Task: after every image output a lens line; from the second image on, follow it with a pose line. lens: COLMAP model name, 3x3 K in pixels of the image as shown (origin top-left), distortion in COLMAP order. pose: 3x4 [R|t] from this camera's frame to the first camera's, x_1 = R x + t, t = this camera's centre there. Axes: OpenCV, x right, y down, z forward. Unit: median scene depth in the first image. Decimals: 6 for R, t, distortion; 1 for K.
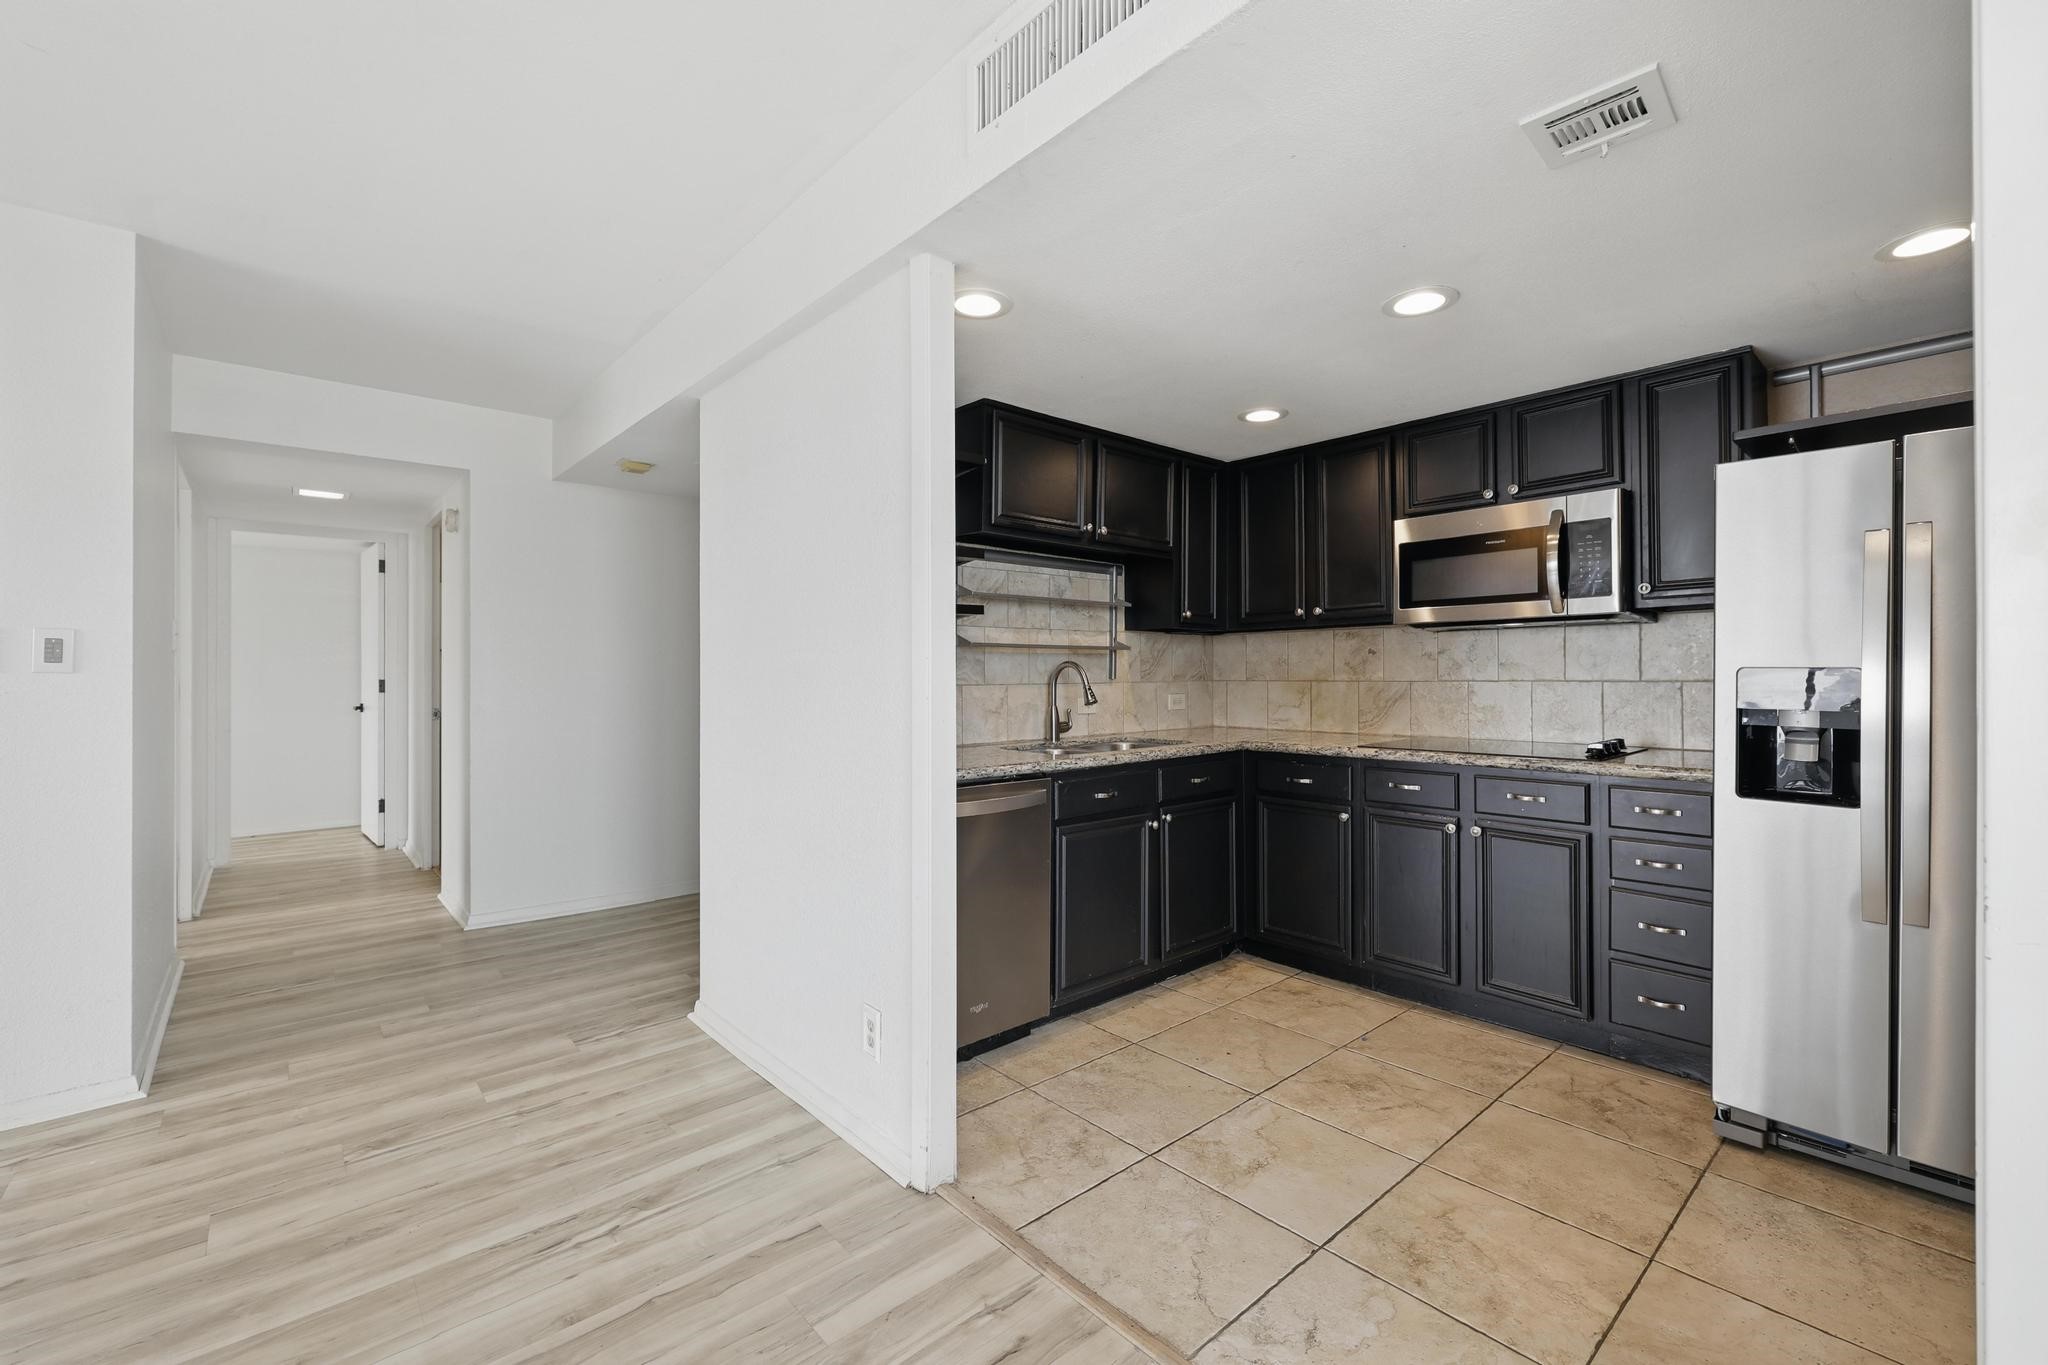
lens RADIAL K [[867.3, 0, 1020.5], [0, 867.3, 673.5], [0, 0, 1]] dist [-0.000251, -0.000177]
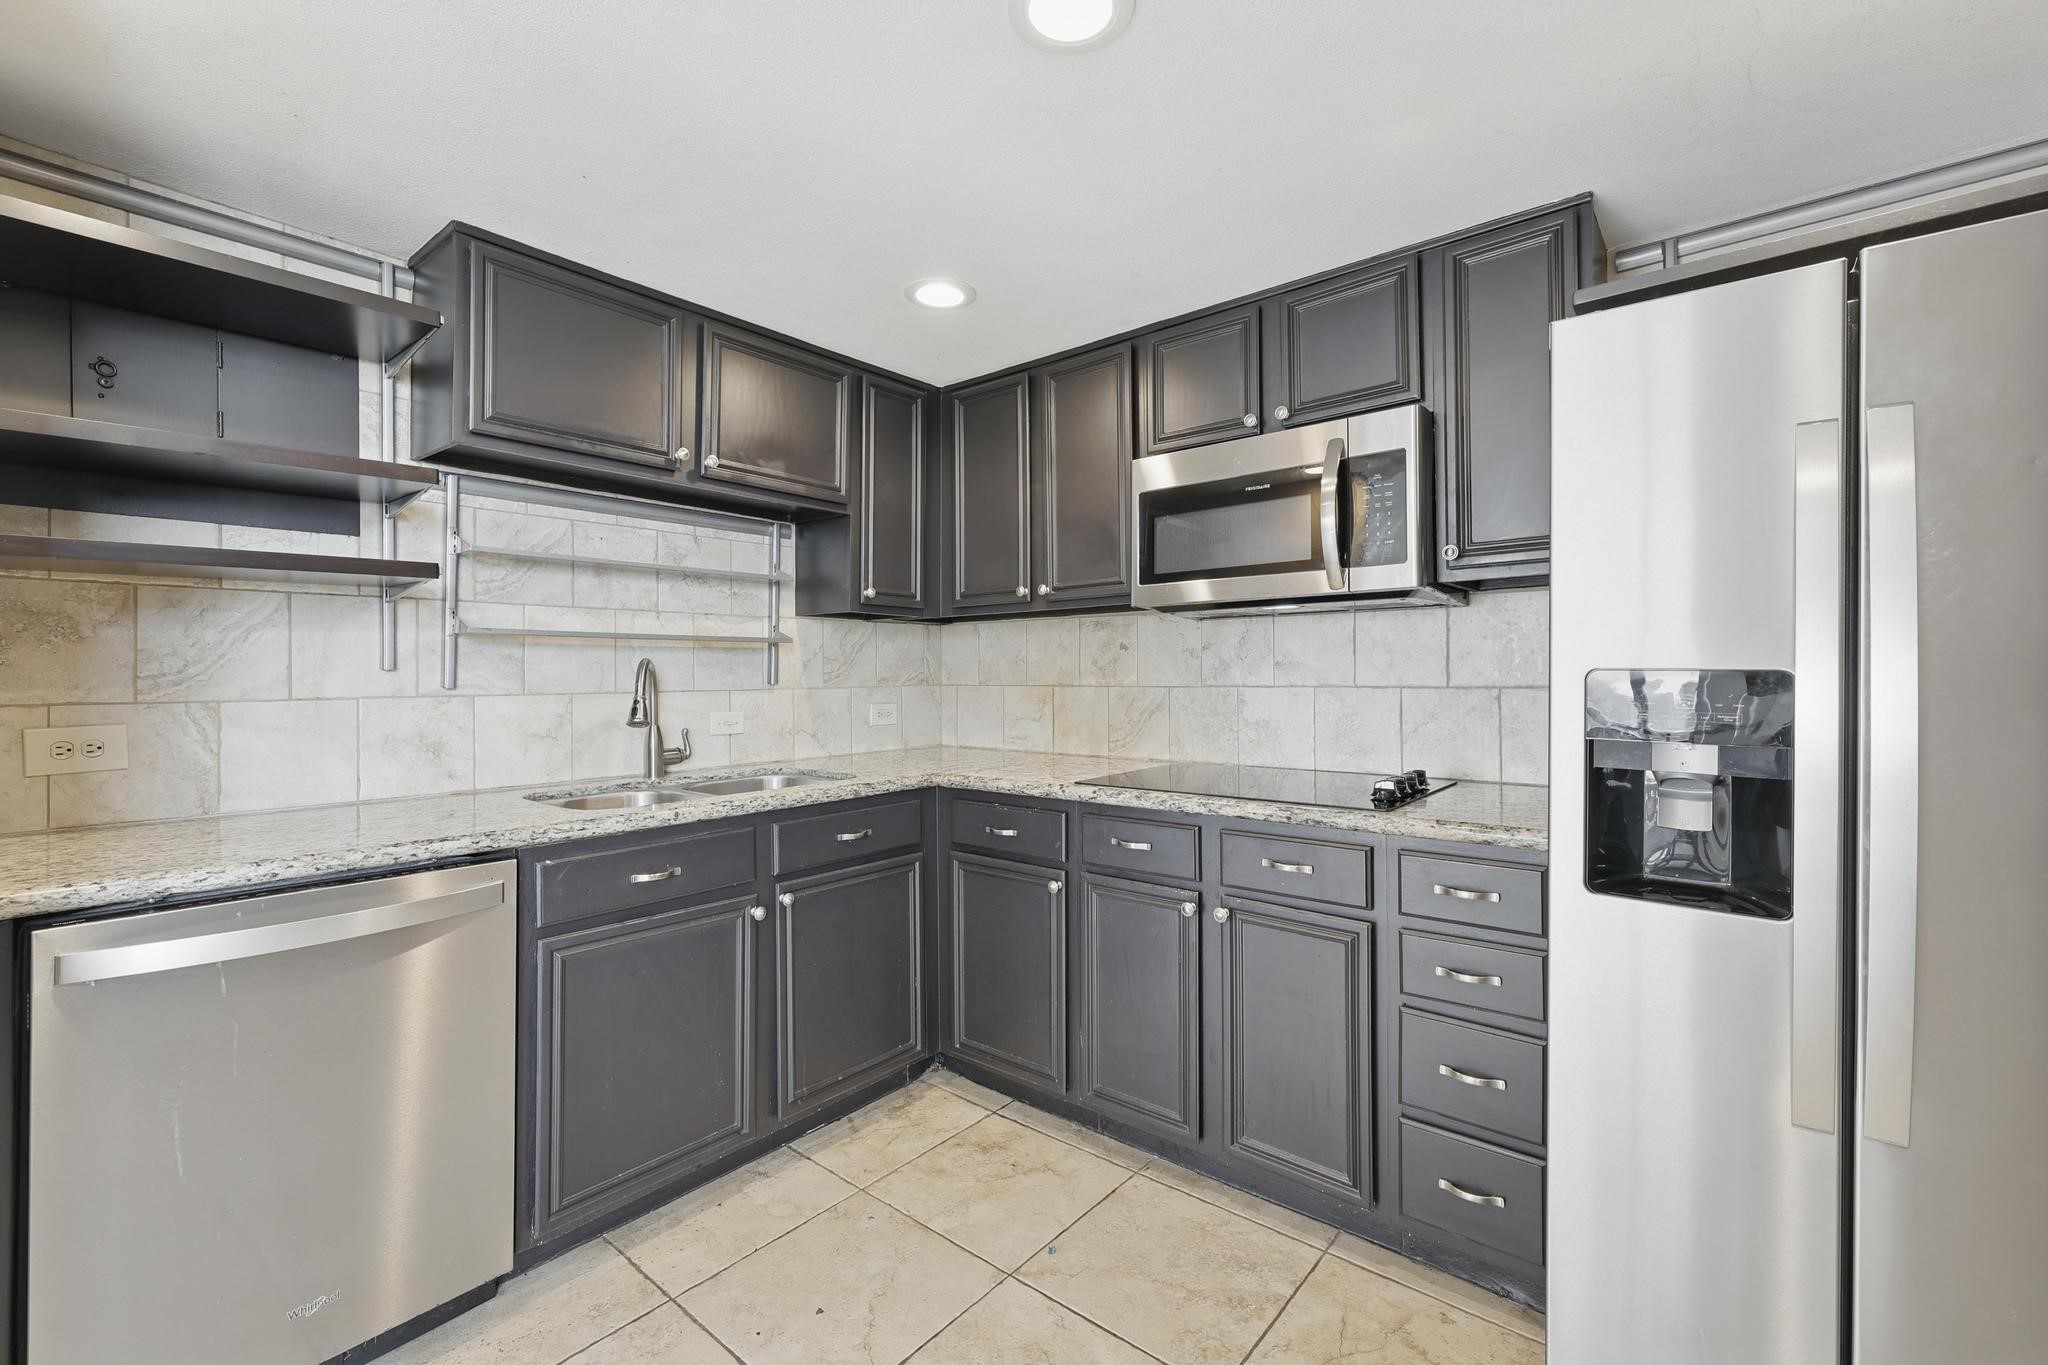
lens RADIAL K [[892.8, 0, 1022.3], [0, 892.8, 673.5], [0, 0, 1]] dist [0.000495, 0.000003]
pose [[0.987120, -0.000781, 0.159982, 0.241708], [0.000813, 1.000000, -0.000131, -0.002737], [-0.159982, 0.000260, 0.987120, 0.317210]]
